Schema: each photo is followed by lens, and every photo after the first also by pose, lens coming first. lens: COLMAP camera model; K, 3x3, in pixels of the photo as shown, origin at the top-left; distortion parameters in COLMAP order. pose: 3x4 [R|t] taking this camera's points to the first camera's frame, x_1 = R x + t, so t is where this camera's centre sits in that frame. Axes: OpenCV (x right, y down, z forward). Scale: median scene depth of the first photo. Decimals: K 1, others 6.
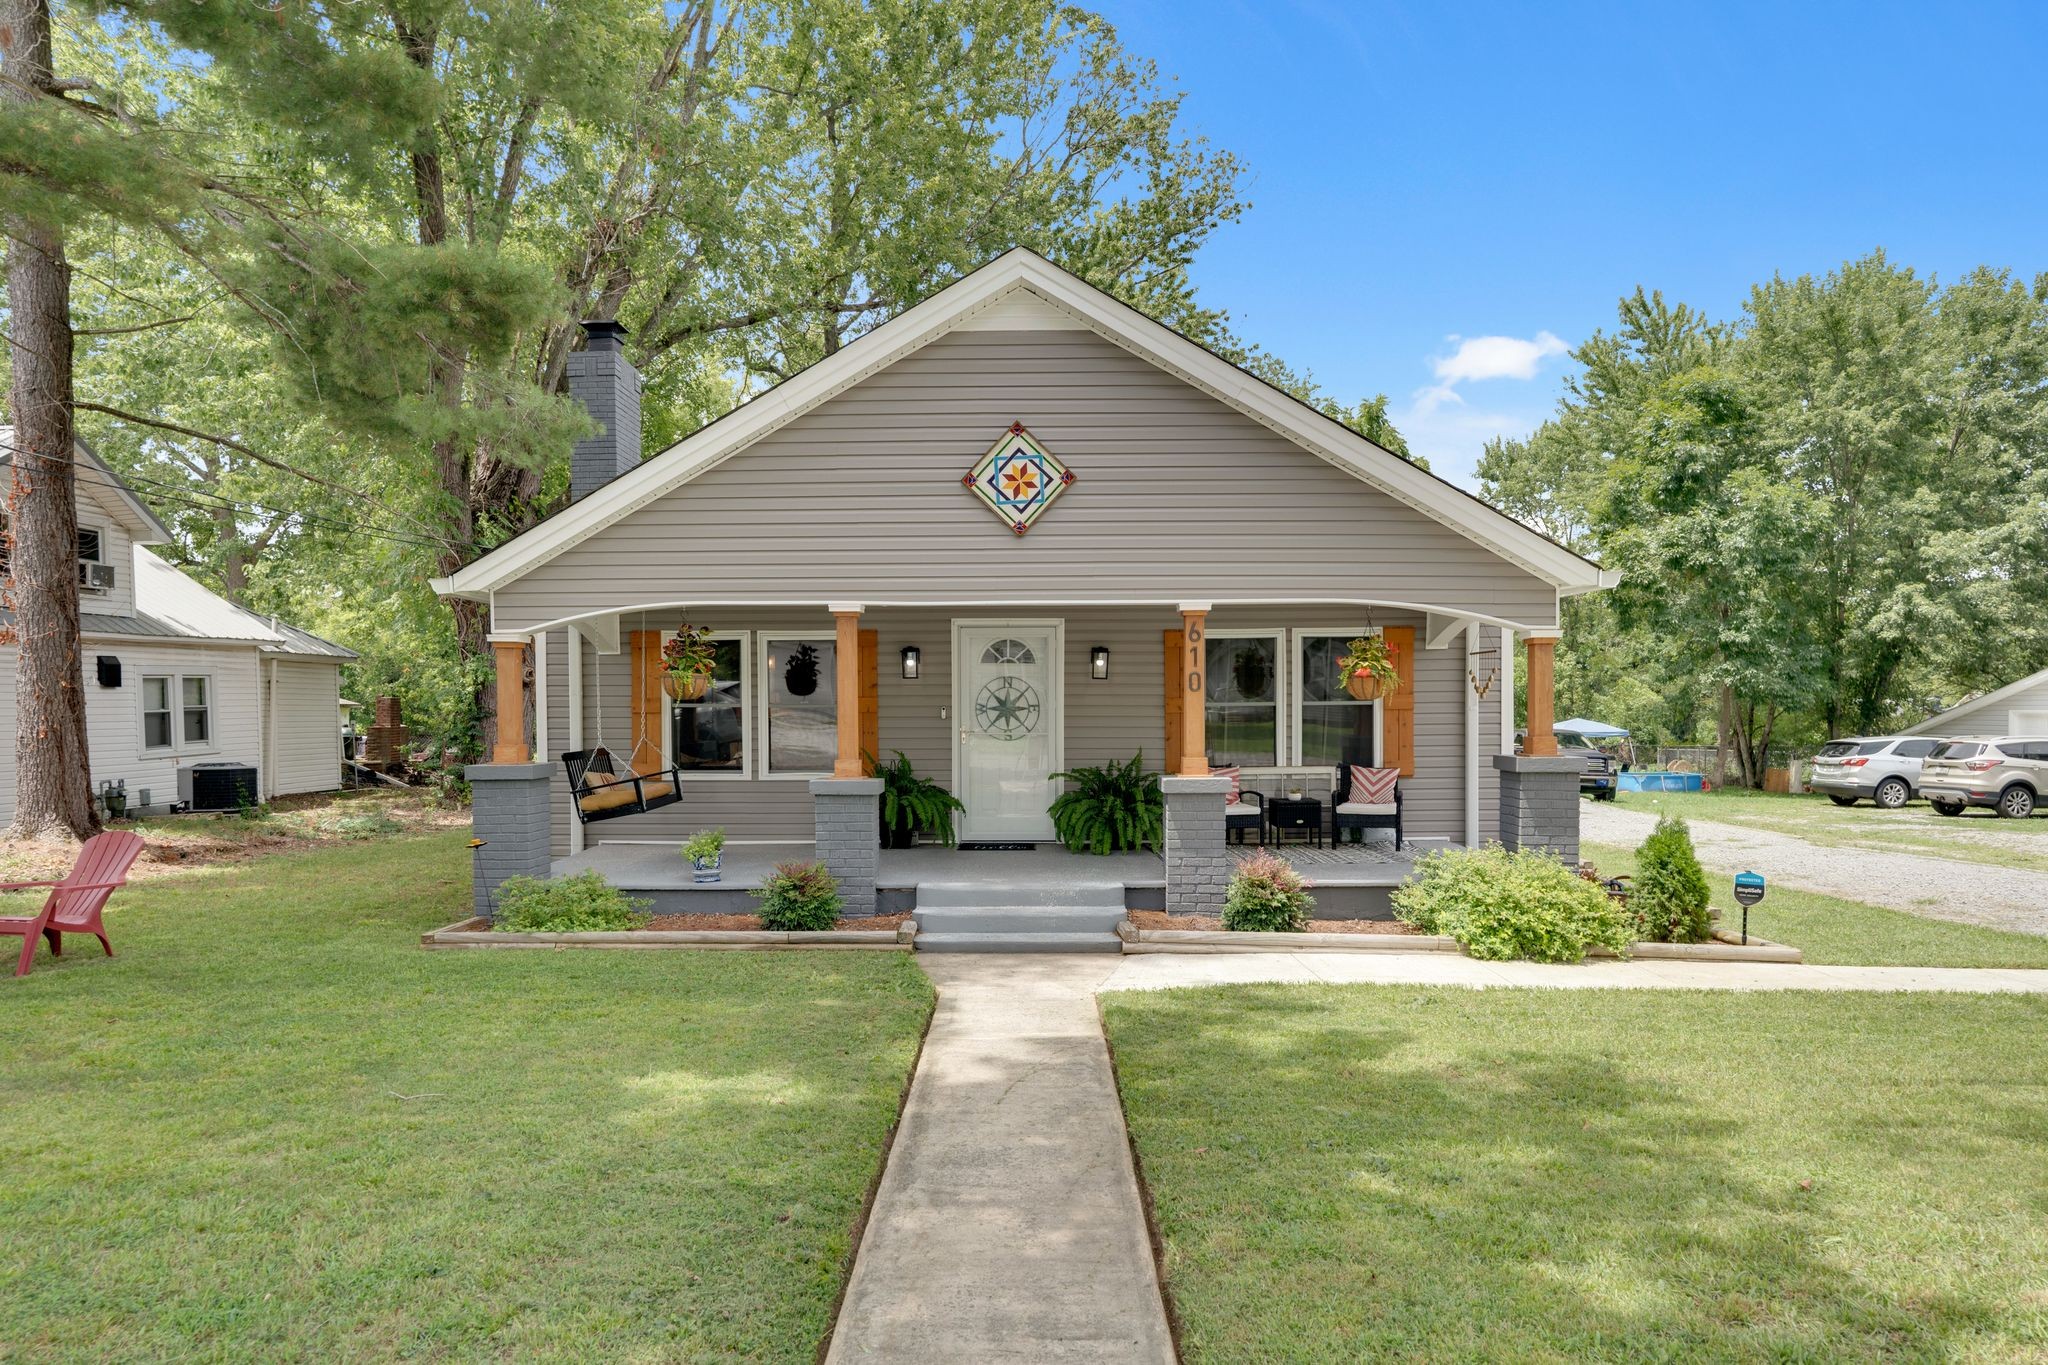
lens RADIAL K [[1257.1, 0, 1024.1], [0, 1257.1, 736.3], [0, 0, 1]] dist [-0.004875, -0.000550]
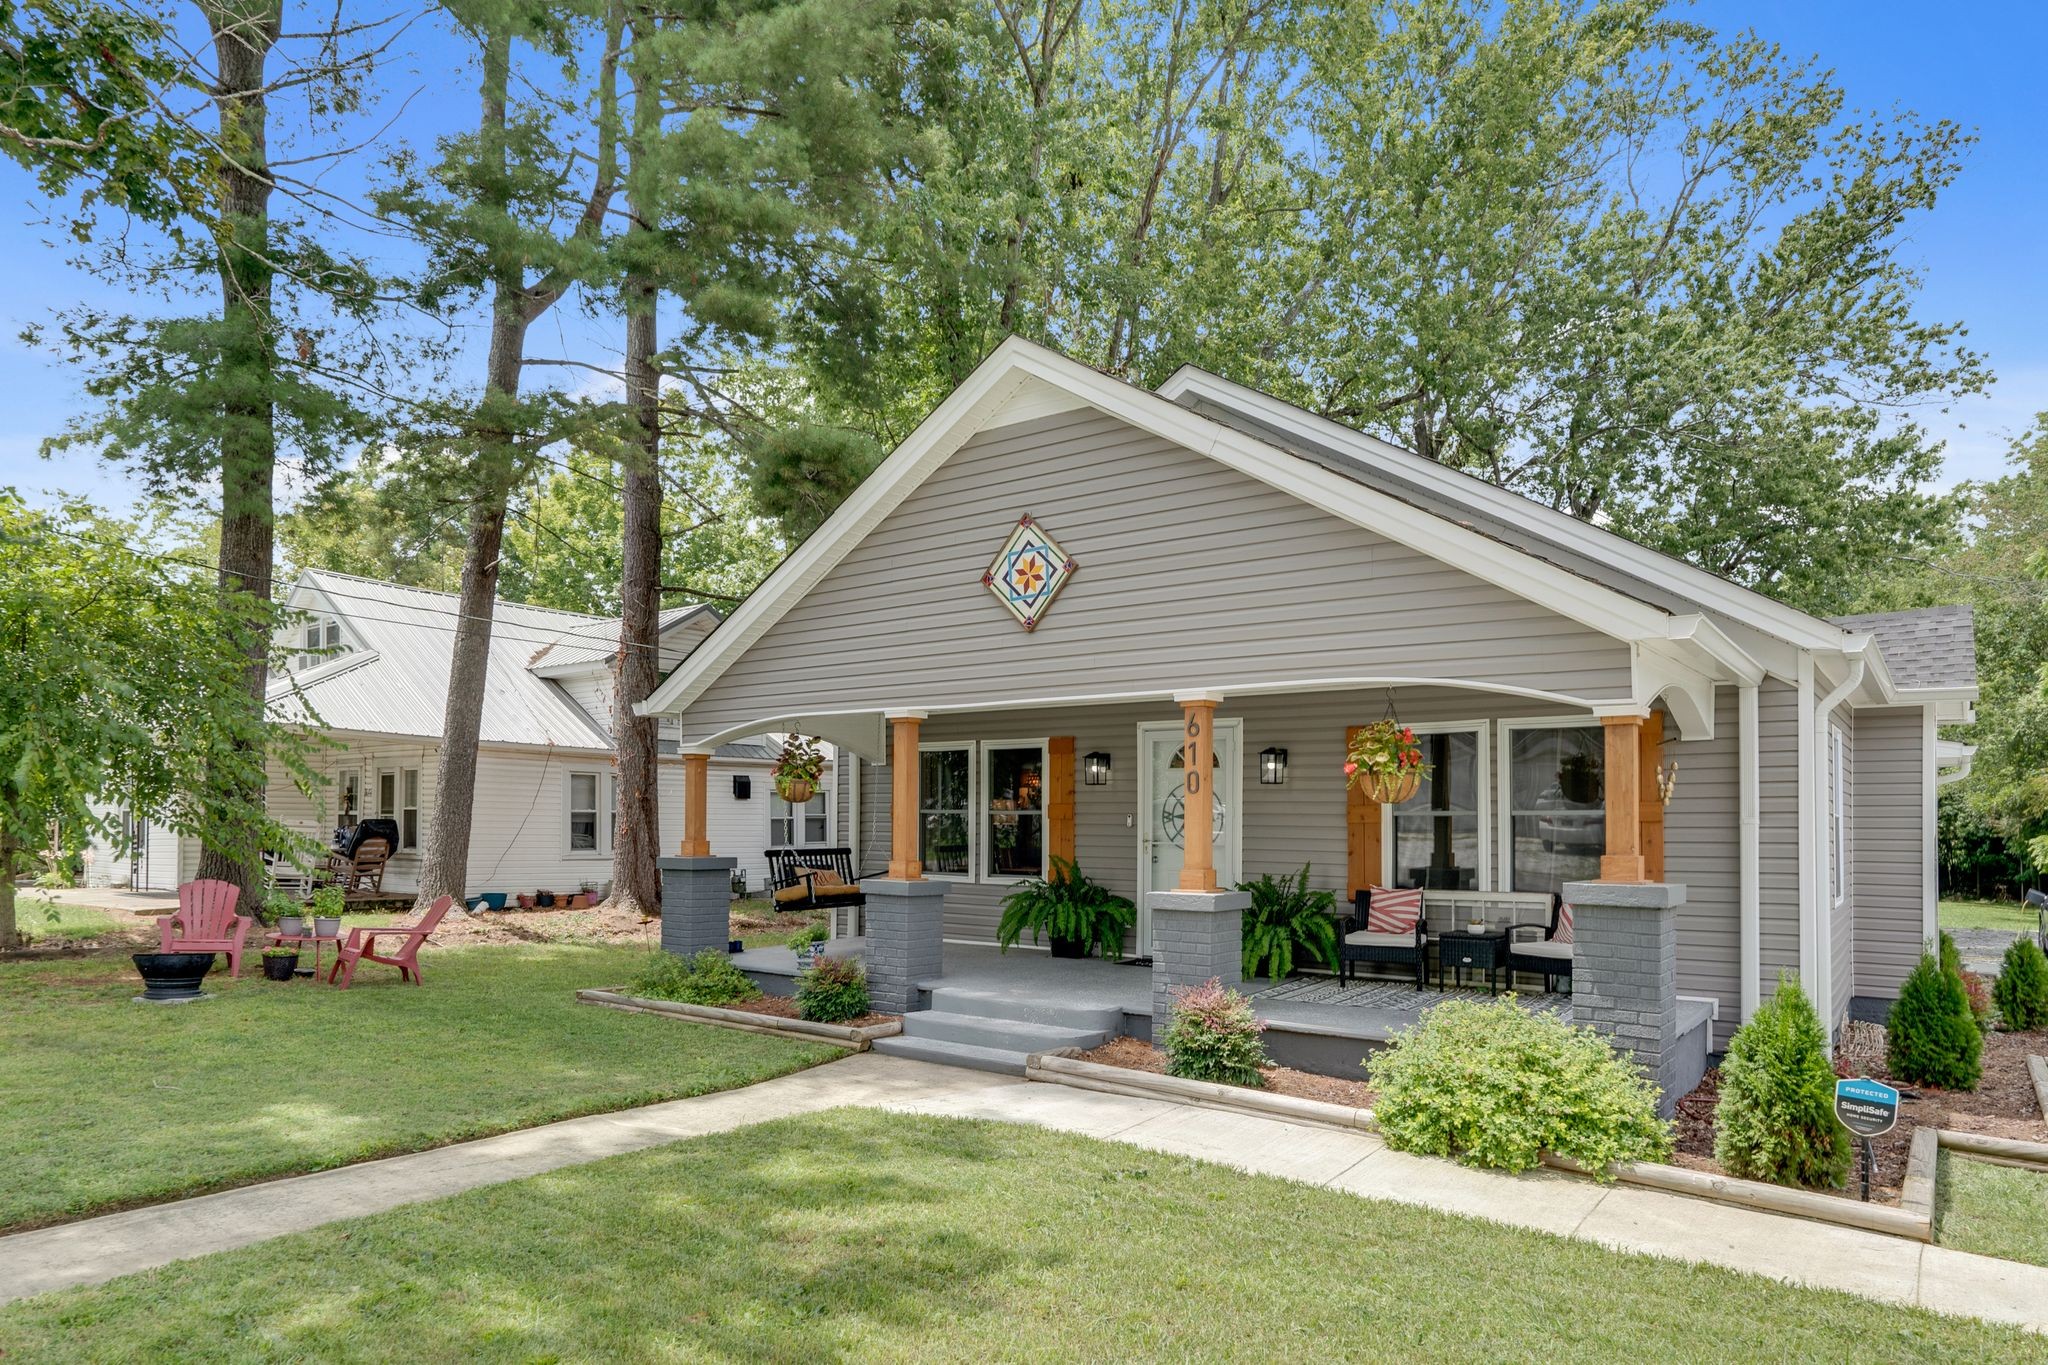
lens RADIAL K [[1245.2, 0, 1024.4], [0, 1245.2, 789.7], [0, 0, 1]] dist [0.002667, 0.000784]
pose [[0.817689, -0.003902, -0.575647, 0.540926], [-0.027165, 0.998601, -0.045356, 0.004319], [0.575019, 0.052724, 0.816439, 0.229460]]
